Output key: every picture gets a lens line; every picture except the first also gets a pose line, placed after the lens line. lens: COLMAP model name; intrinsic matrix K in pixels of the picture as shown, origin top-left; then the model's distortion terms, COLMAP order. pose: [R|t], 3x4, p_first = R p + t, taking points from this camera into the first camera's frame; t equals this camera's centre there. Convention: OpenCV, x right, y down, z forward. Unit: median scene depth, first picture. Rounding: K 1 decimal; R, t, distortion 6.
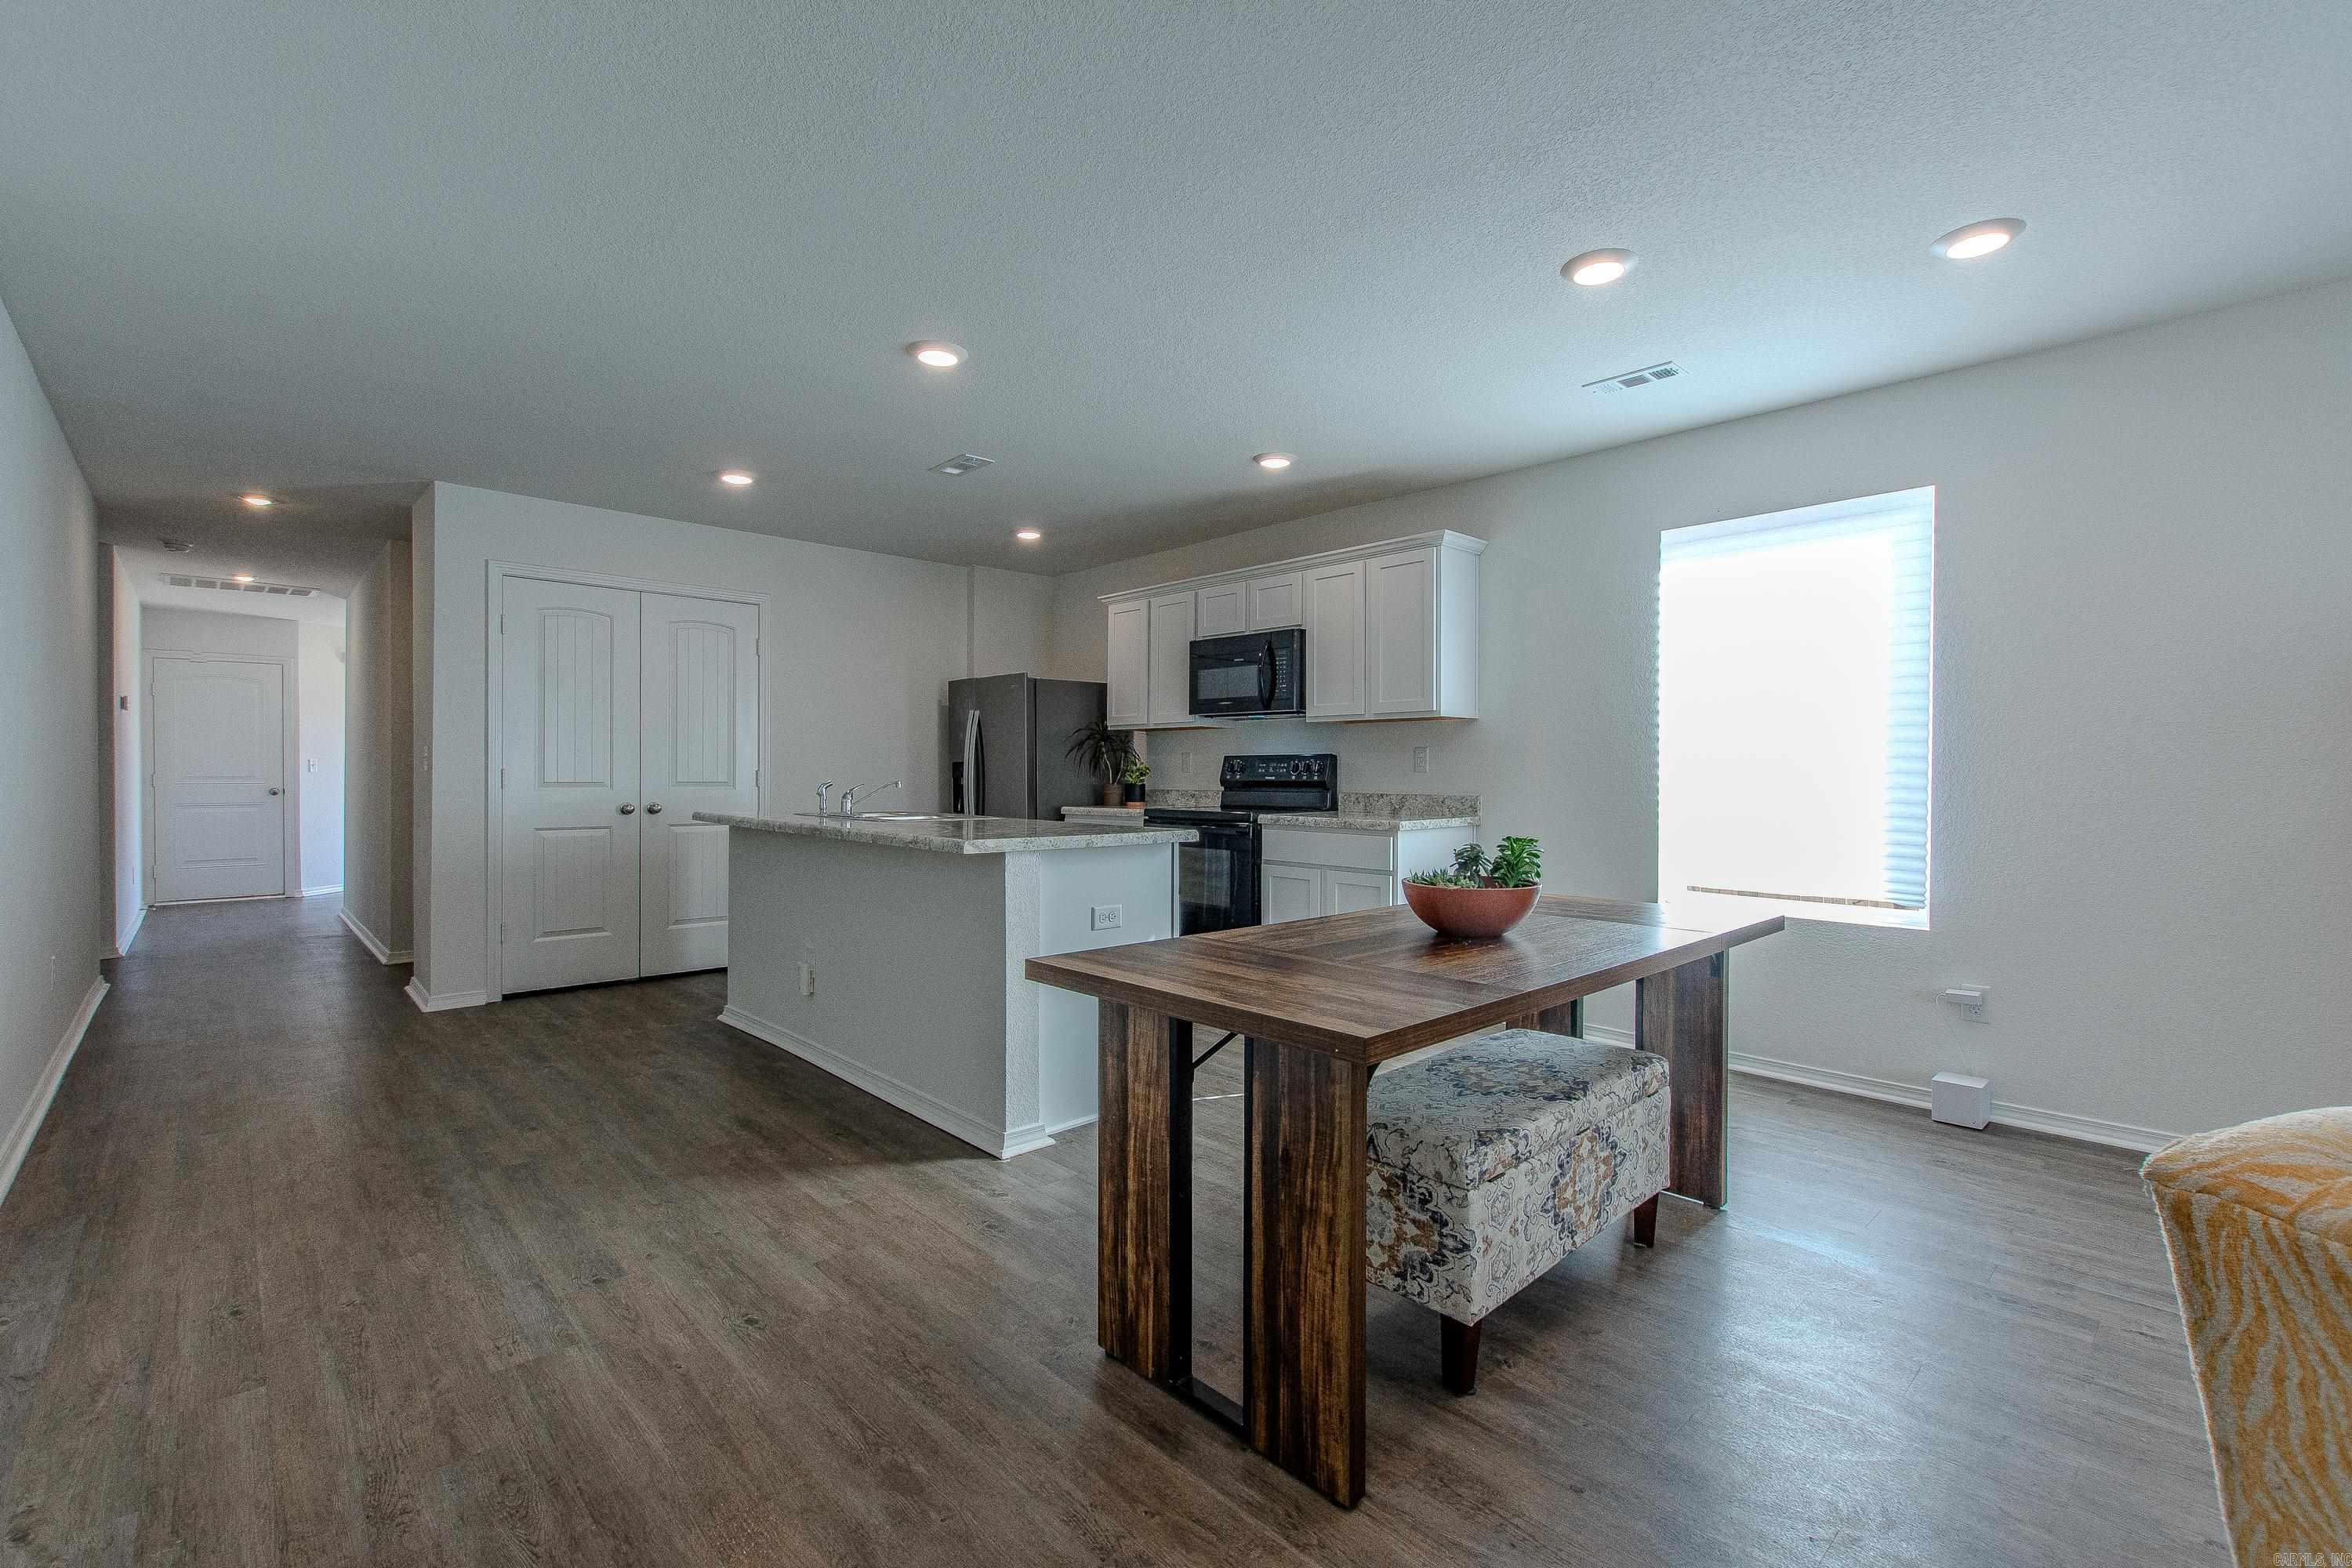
lens RADIAL K [[1022.4, 0, 1181.4], [0, 1022.4, 781.5], [0, 0, 1]] dist [0.005548, 0.000031]
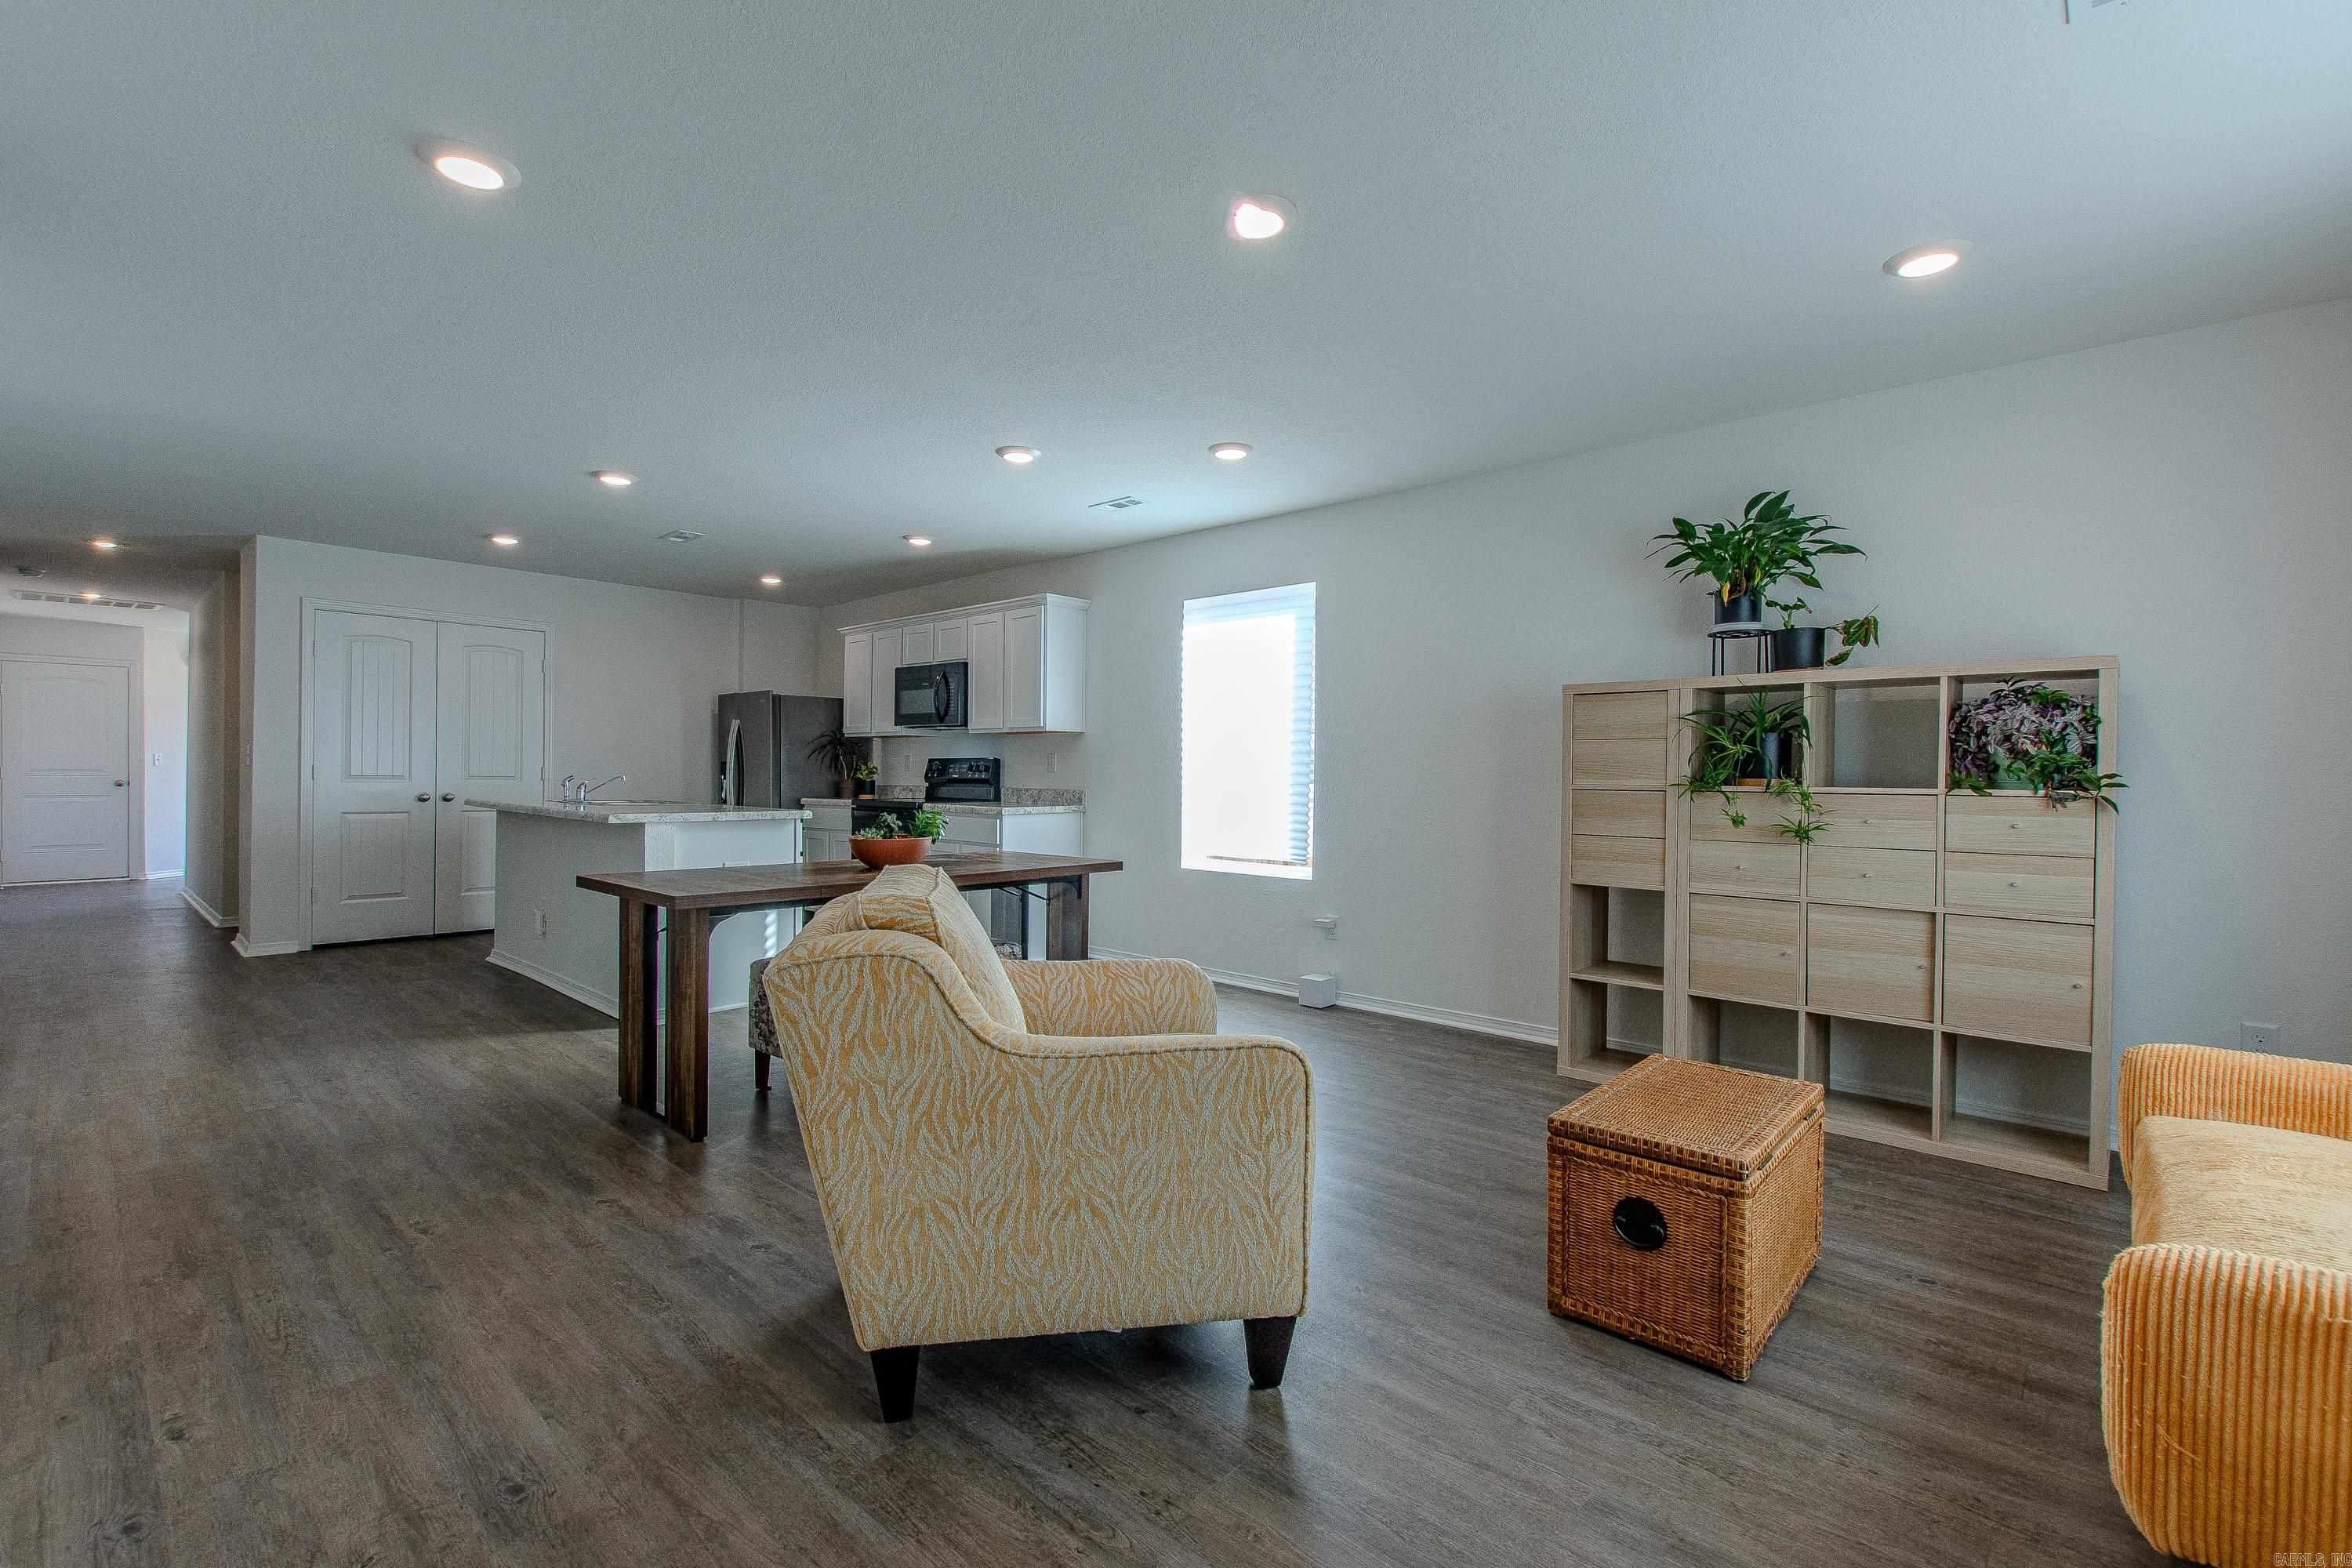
lens RADIAL K [[1024.5, 0, 1176.8], [0, 1024.5, 781.1], [0, 0, 1]] dist [0.003562, -0.000223]
pose [[0.997153, 0.006456, 0.075123, 0.286300], [-0.006324, 0.999978, -0.001994, 0.003964], [-0.075134, 0.001513, 0.997172, -0.320060]]
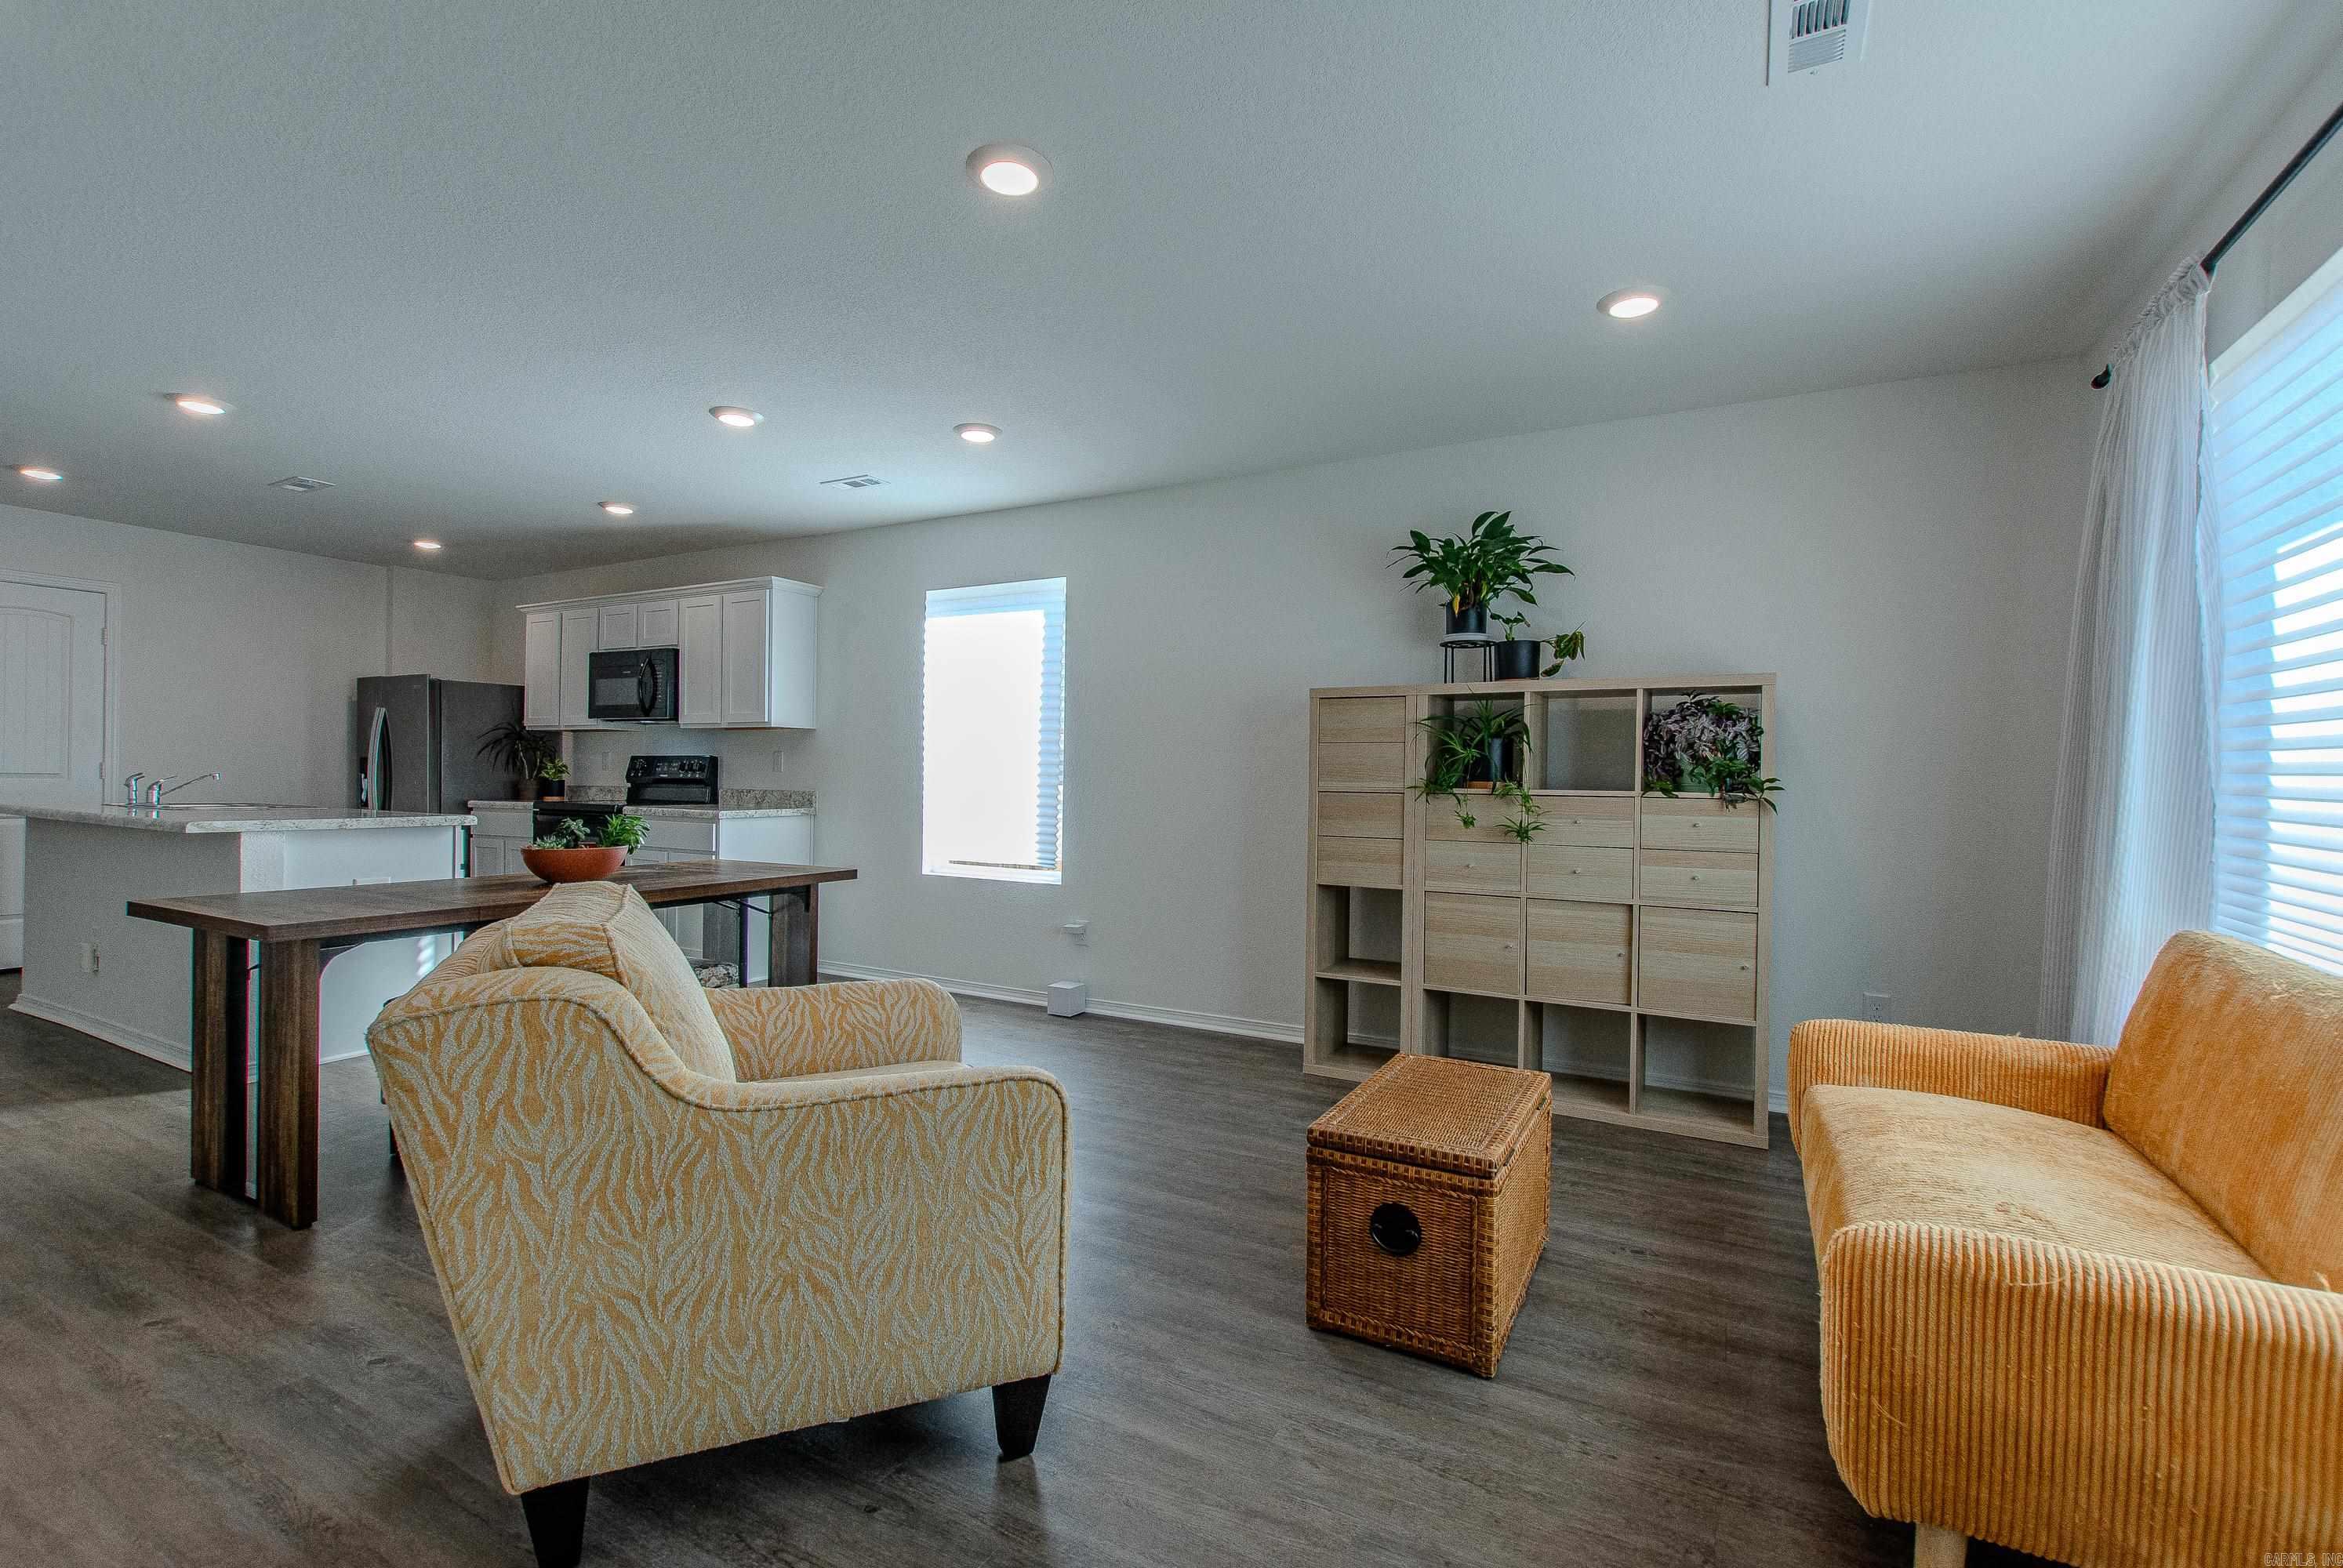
lens RADIAL K [[1025.8, 0, 1170.1], [0, 1025.8, 779.6], [0, 0, 1]] dist [0.003694, -0.002474]
pose [[0.950648, 0.009847, 0.310116, 0.289286], [-0.008382, 0.999947, -0.006058, 0.003328], [-0.310160, 0.003160, 0.950679, -0.286564]]
